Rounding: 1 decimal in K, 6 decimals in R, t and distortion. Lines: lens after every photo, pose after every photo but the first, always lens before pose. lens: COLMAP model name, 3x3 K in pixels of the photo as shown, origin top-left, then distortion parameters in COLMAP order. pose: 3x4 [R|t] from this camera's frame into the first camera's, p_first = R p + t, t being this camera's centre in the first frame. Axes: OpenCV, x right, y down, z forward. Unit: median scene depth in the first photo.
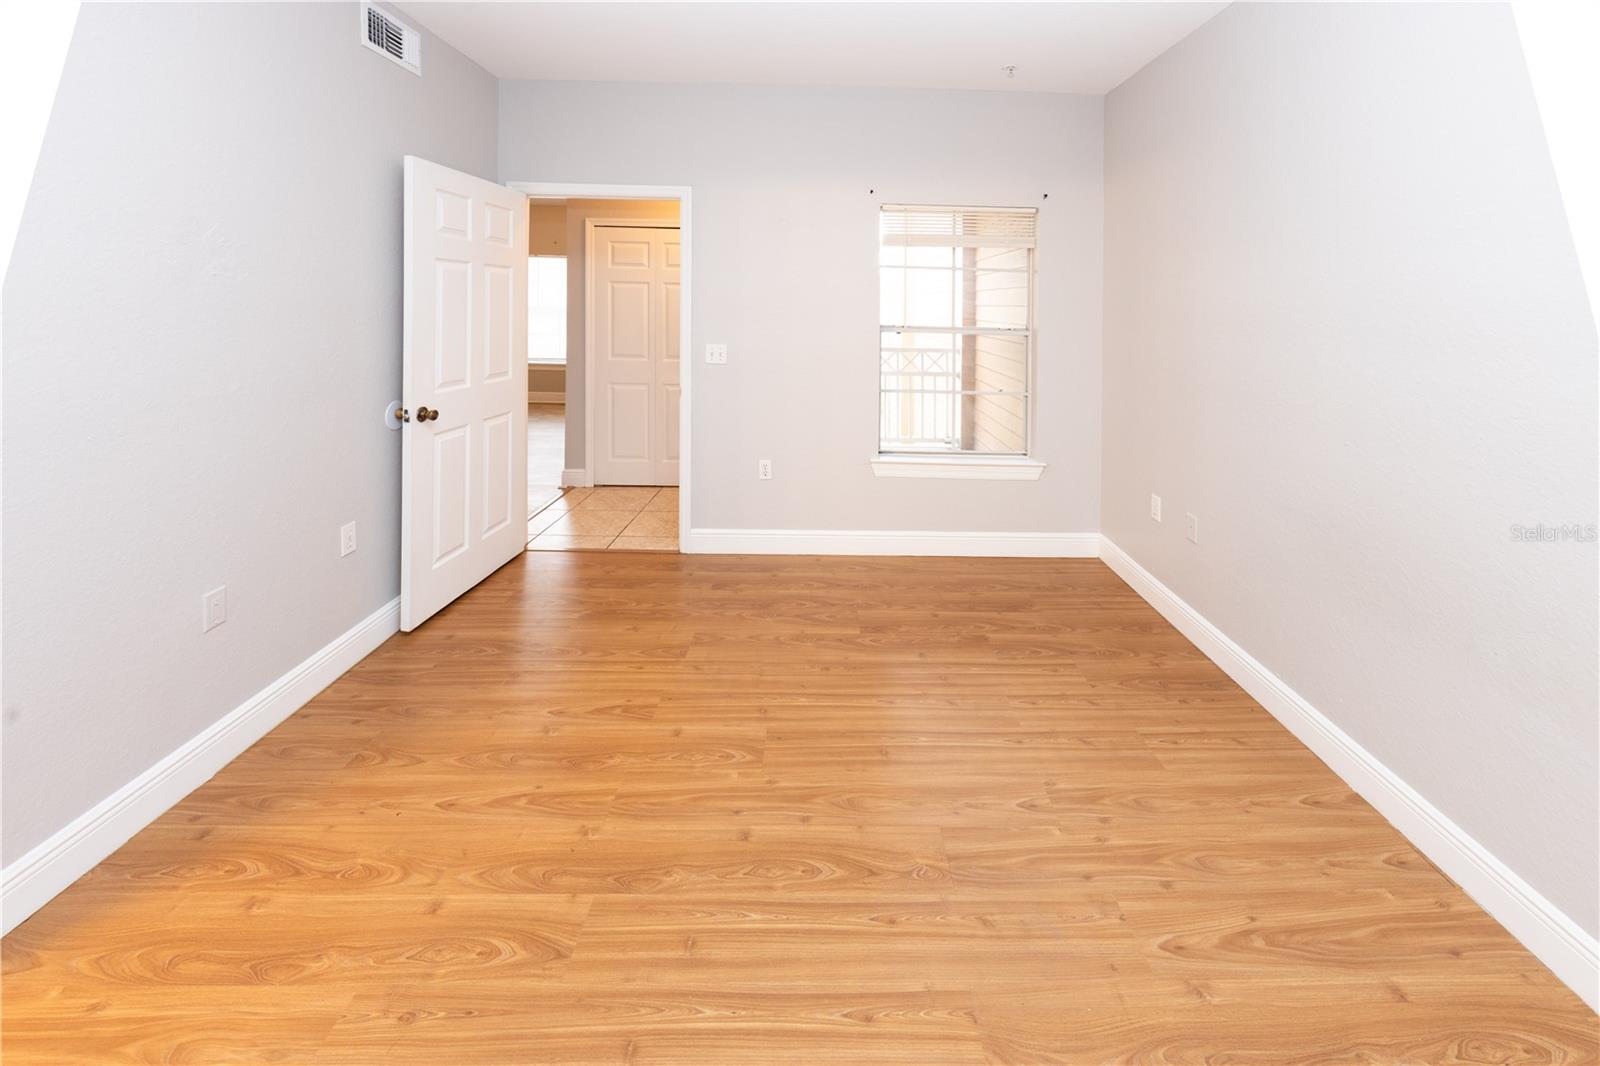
lens RADIAL K [[630.4, 0, 807.1], [0, 630.4, 530.1], [0, 0, 1]] dist [-0.000625, 0.000154]
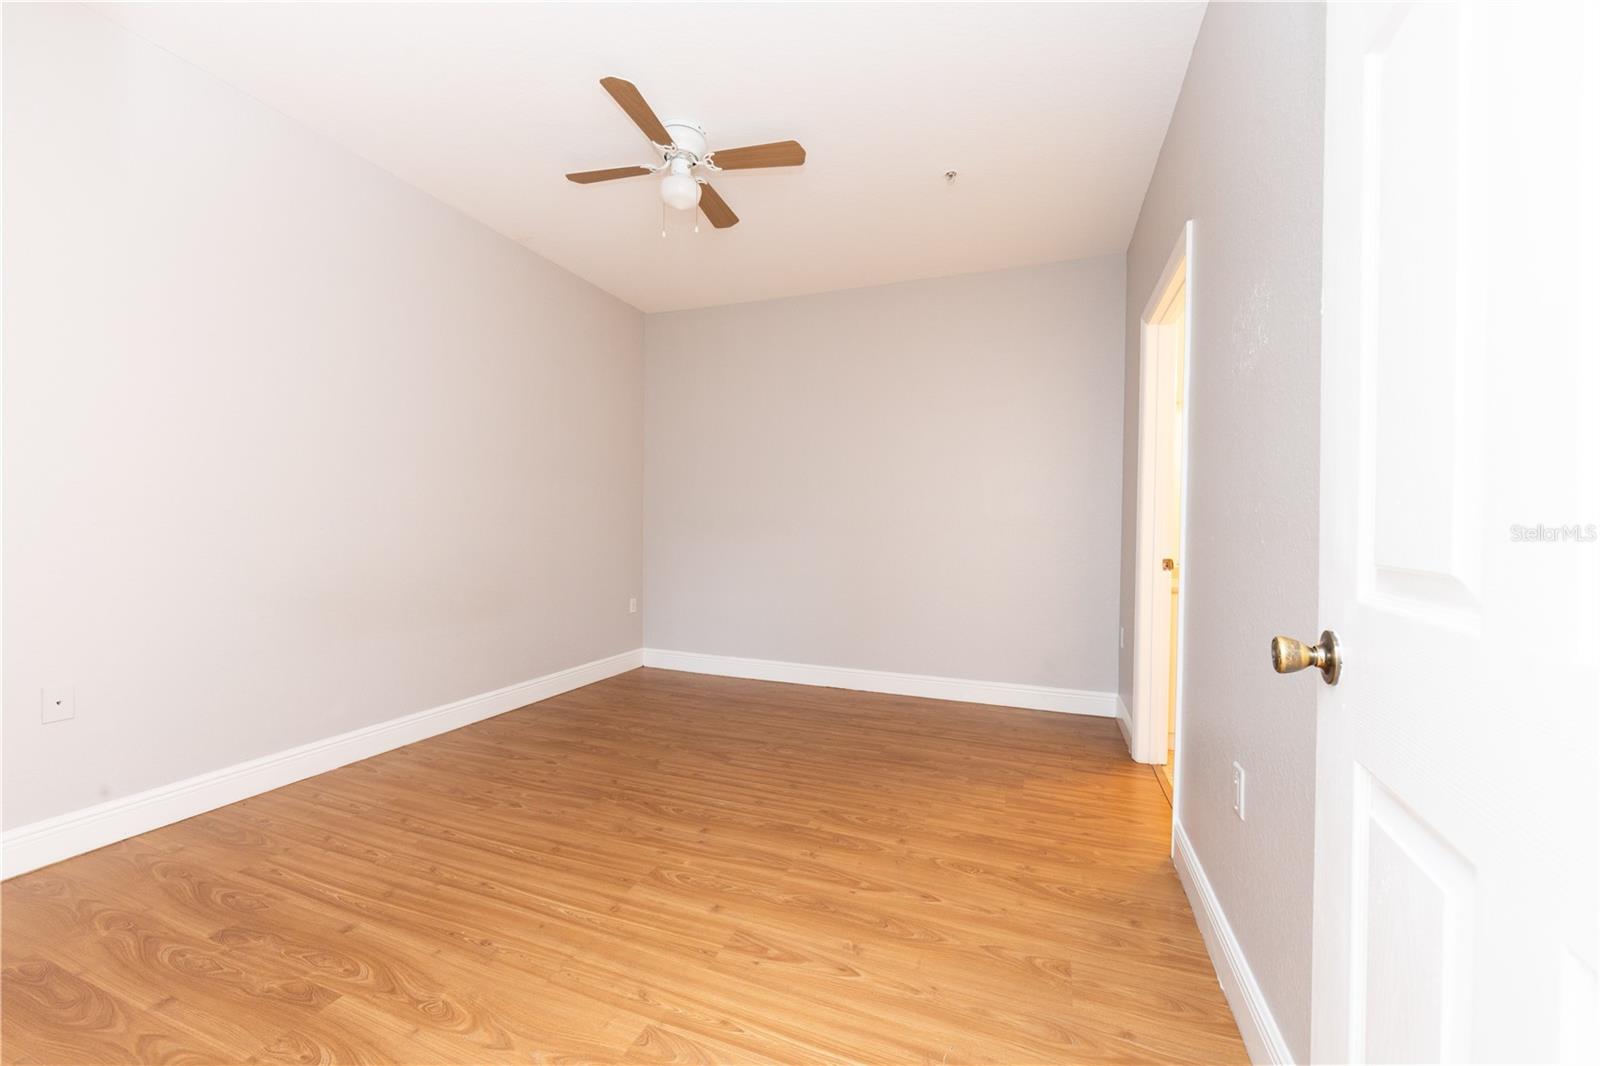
lens RADIAL K [[630.4, 0, 807.1], [0, 630.4, 530.1], [0, 0, 1]] dist [-0.000625, 0.000154]
pose [[-0.947157, -0.033486, 0.319017, -0.703617], [0.077769, 0.940892, 0.329659, -0.563456], [-0.311199, 0.337048, -0.888568, 1.848894]]
